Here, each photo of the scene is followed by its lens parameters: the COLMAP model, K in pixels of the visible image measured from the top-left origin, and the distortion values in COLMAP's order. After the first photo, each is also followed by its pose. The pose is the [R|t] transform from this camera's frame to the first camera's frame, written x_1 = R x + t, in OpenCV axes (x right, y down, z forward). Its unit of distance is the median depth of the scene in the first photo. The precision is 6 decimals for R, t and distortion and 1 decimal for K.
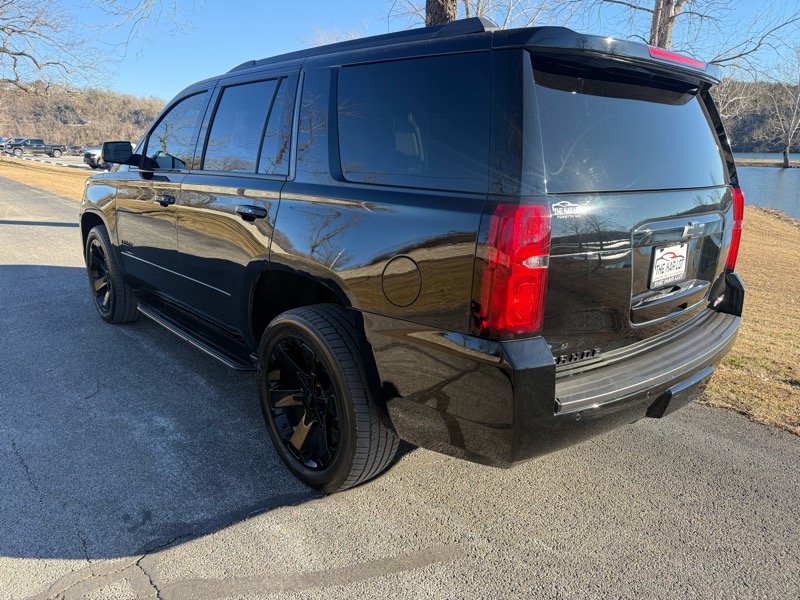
lens RADIAL K [[590.8, 0, 400.0], [0, 590.8, 300.0], [0, 0, 1]] dist [0.060256, -0.058141]
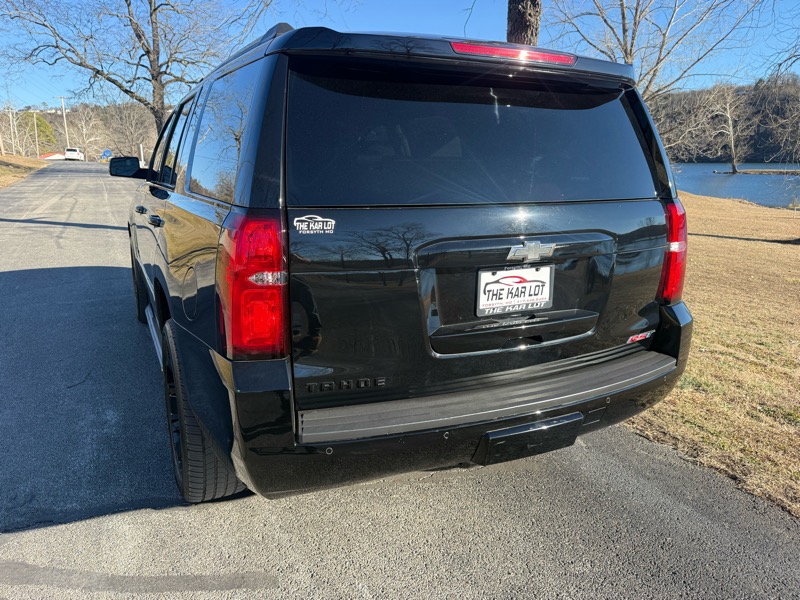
lens RADIAL K [[606.9, 0, 399.4], [0, 606.9, 291.7], [0, 0, 1]] dist [0.005910, 0.000421]
pose [[0.963092, 0.047790, -0.264895, 0.348643], [-0.057875, 0.997861, -0.030393, -0.013569], [0.262876, 0.044602, 0.963798, 0.066081]]
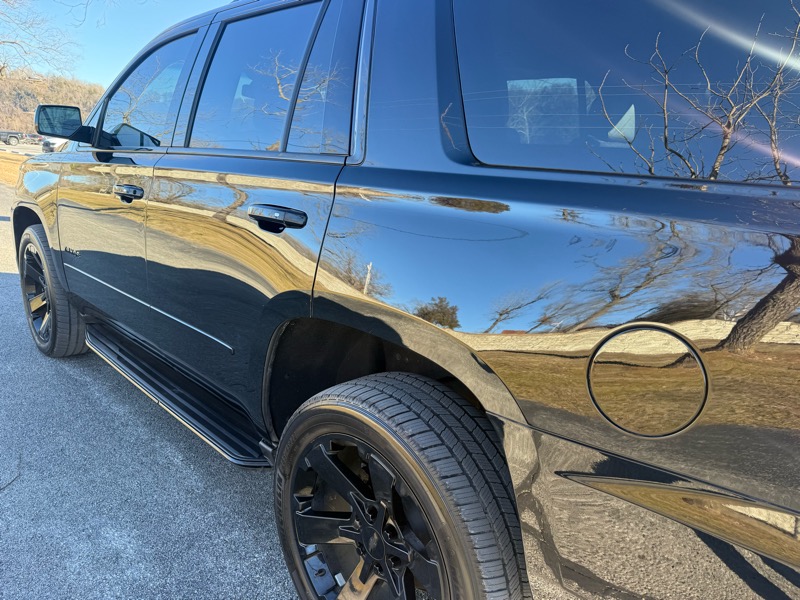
lens RADIAL K [[572.1, 0, 400.0], [0, 572.1, 300.0], [0, 0, 1]] dist [0.008509, 0.003099]
pose [[0.997533, 0.022385, 0.066540, -0.128761], [-0.022460, 0.999748, 0.000377, -0.053595], [-0.066514, -0.001871, 0.997784, 0.334127]]
